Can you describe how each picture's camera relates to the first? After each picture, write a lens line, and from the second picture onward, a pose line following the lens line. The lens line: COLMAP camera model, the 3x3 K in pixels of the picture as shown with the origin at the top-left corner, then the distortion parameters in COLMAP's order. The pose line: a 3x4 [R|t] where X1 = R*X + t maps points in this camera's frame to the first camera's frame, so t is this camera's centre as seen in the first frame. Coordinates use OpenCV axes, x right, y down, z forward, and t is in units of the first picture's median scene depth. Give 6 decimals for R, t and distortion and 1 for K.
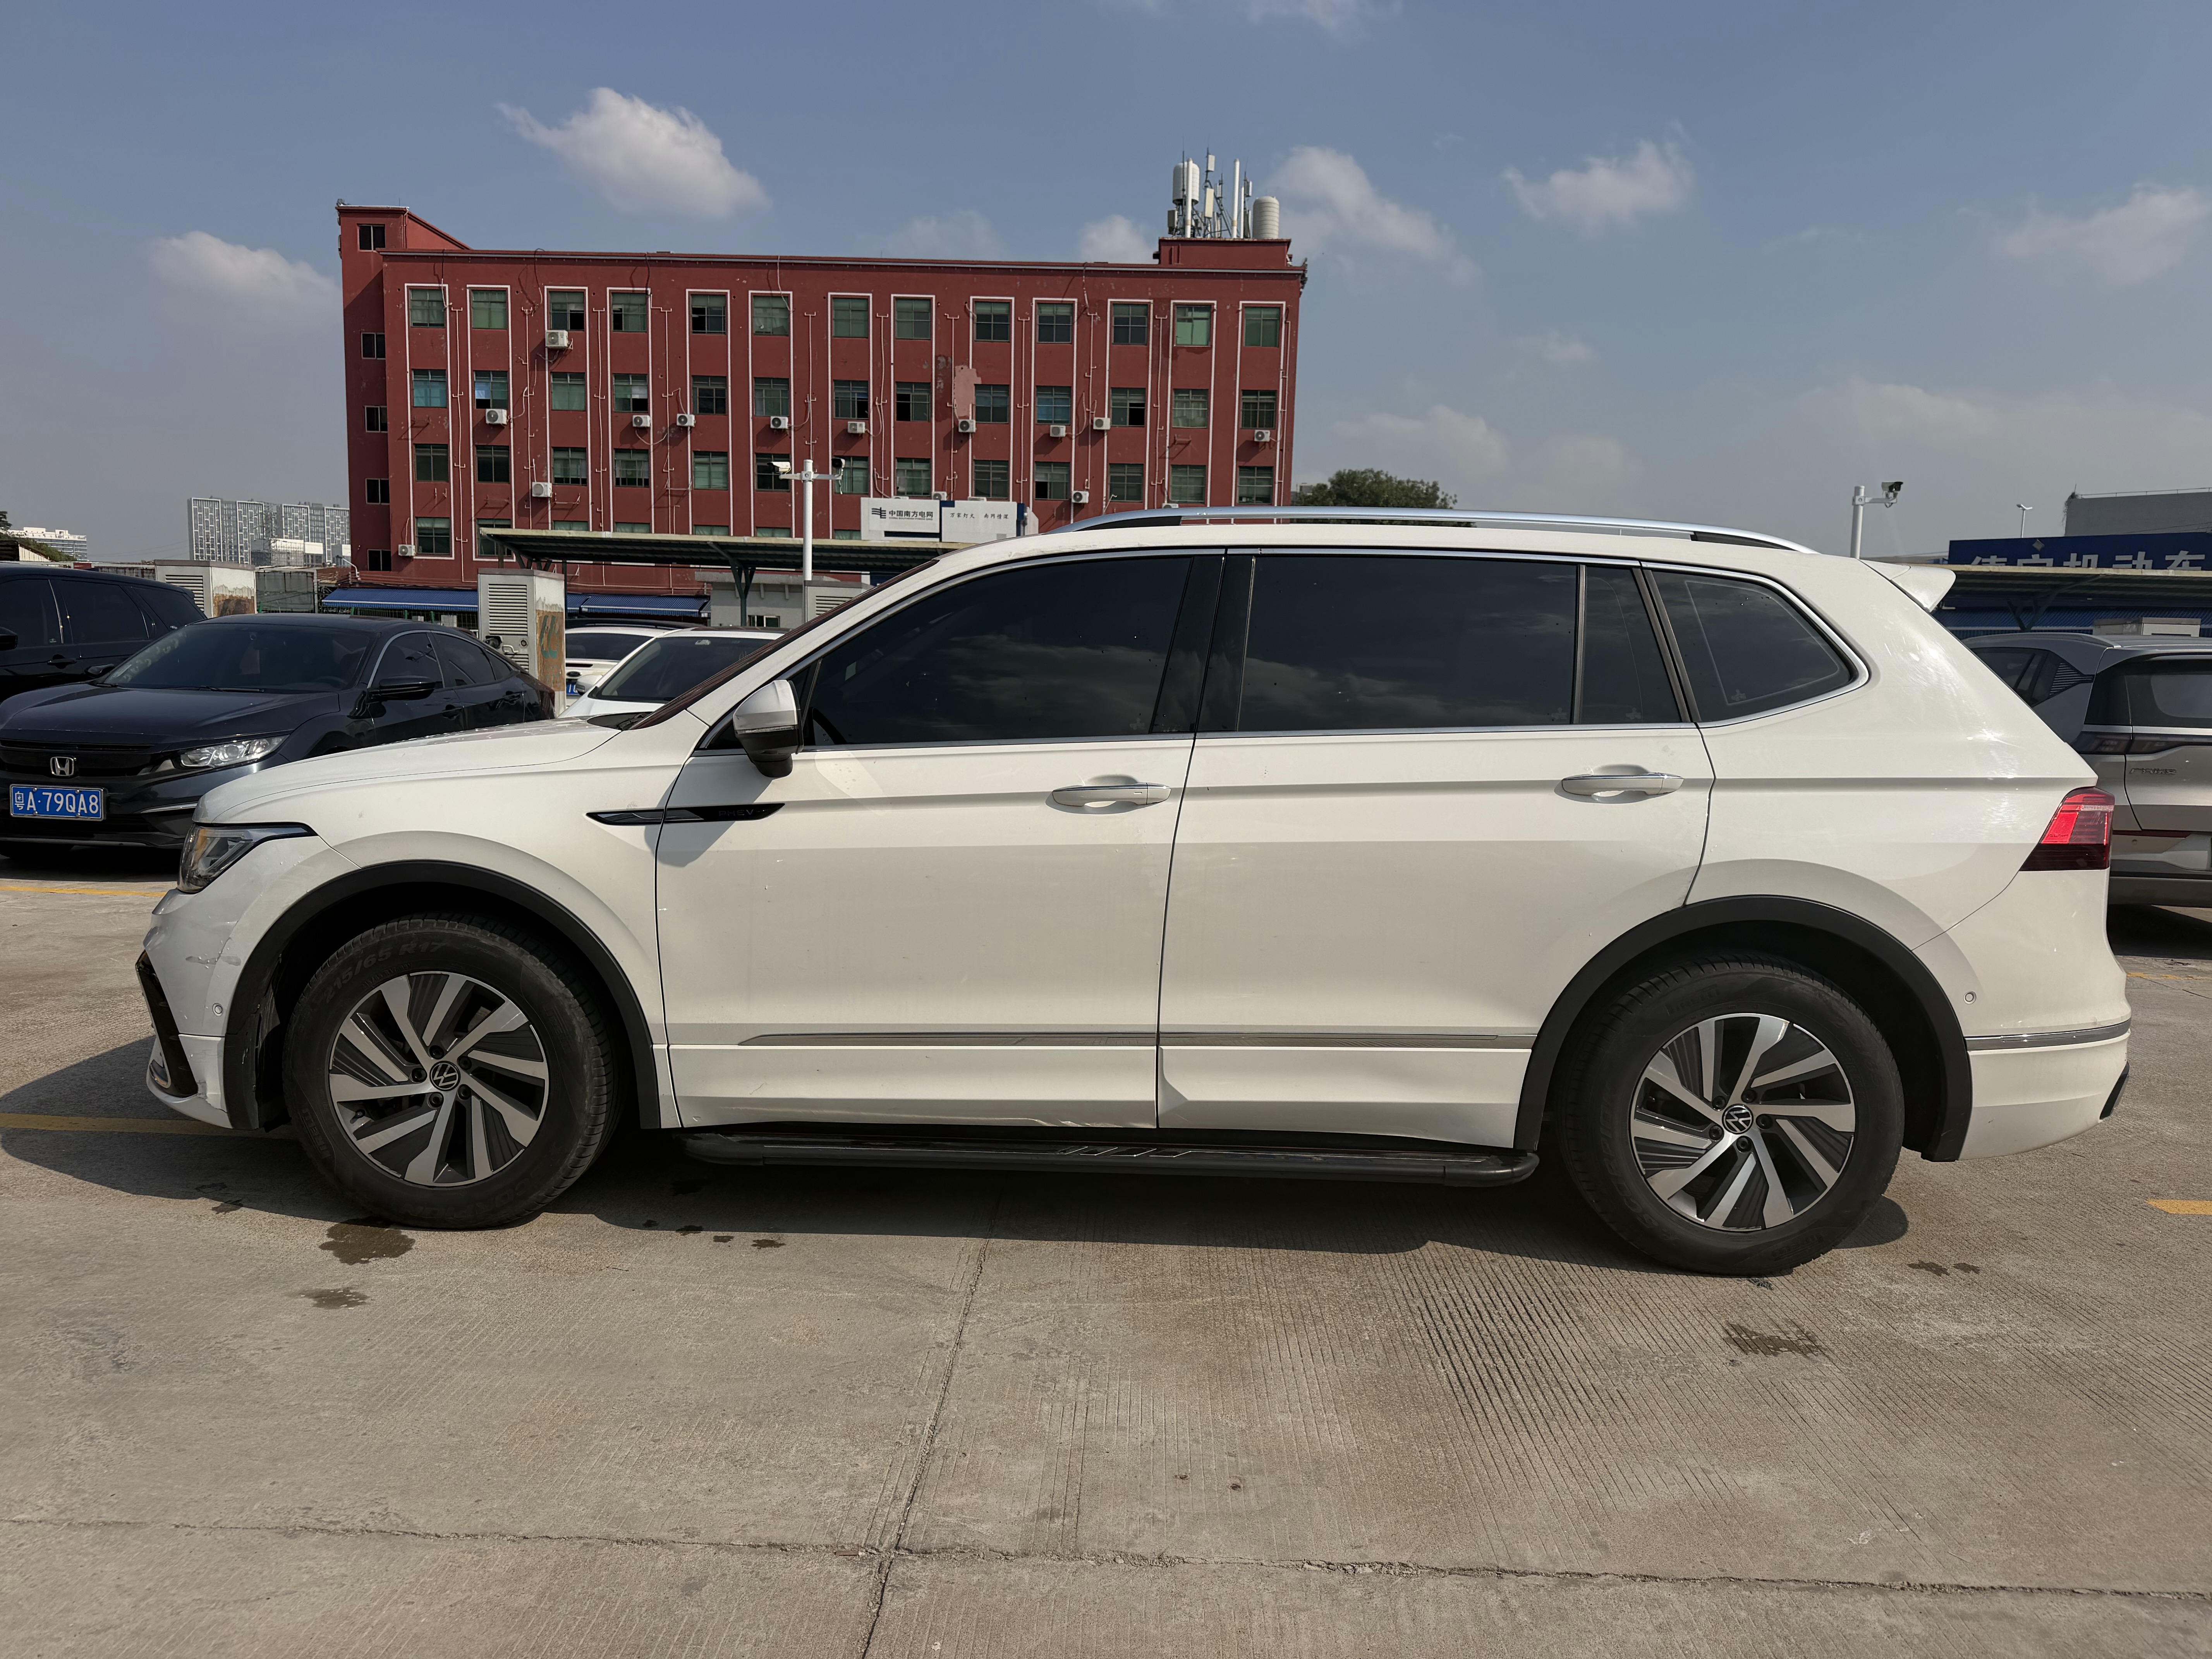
lens RADIAL K [[1567.5, 0, 1106.0], [0, 1567.5, 829.5], [0, 0, 1]] dist [0.061649, -0.094271]
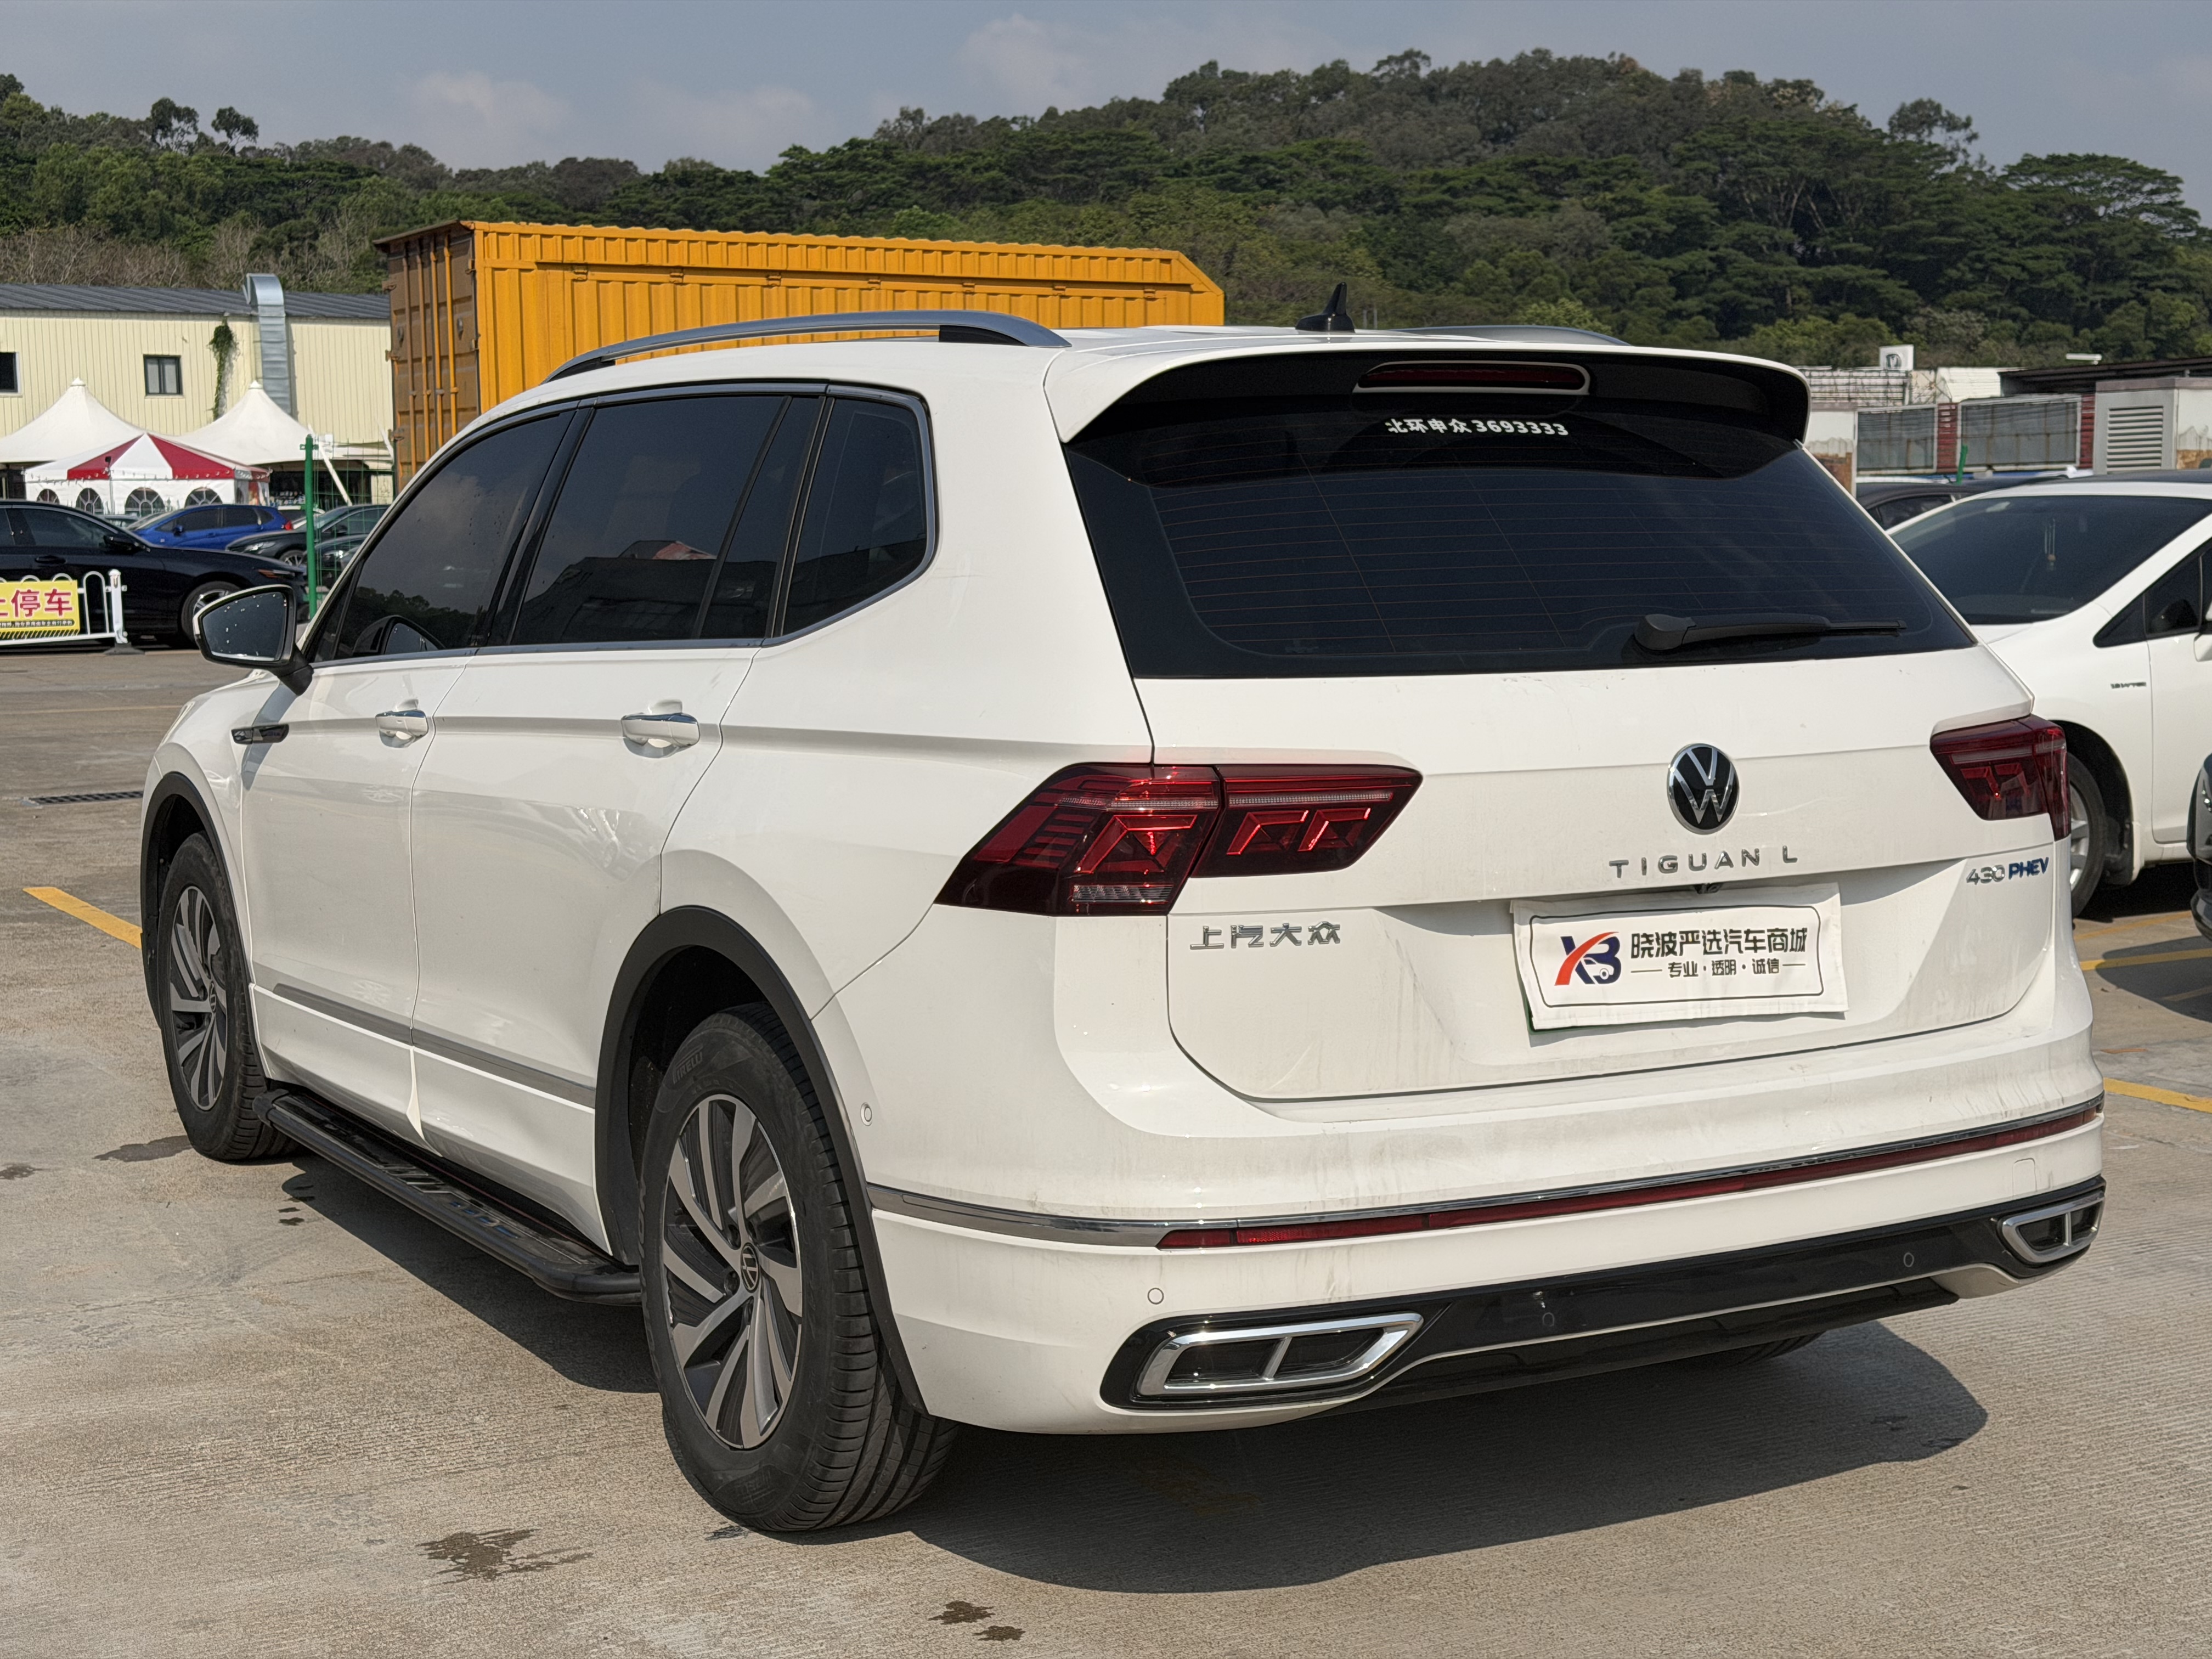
lens RADIAL K [[3089.7, 0, 1116.8], [0, 3089.7, 866.2], [0, 0, 1]] dist [0.196967, -0.435397]
pose [[0.516571, 0.065683, -0.853722, 1.535273], [-0.069027, 0.997003, 0.034939, -0.030194], [0.853458, 0.040881, 0.519556, 0.480532]]
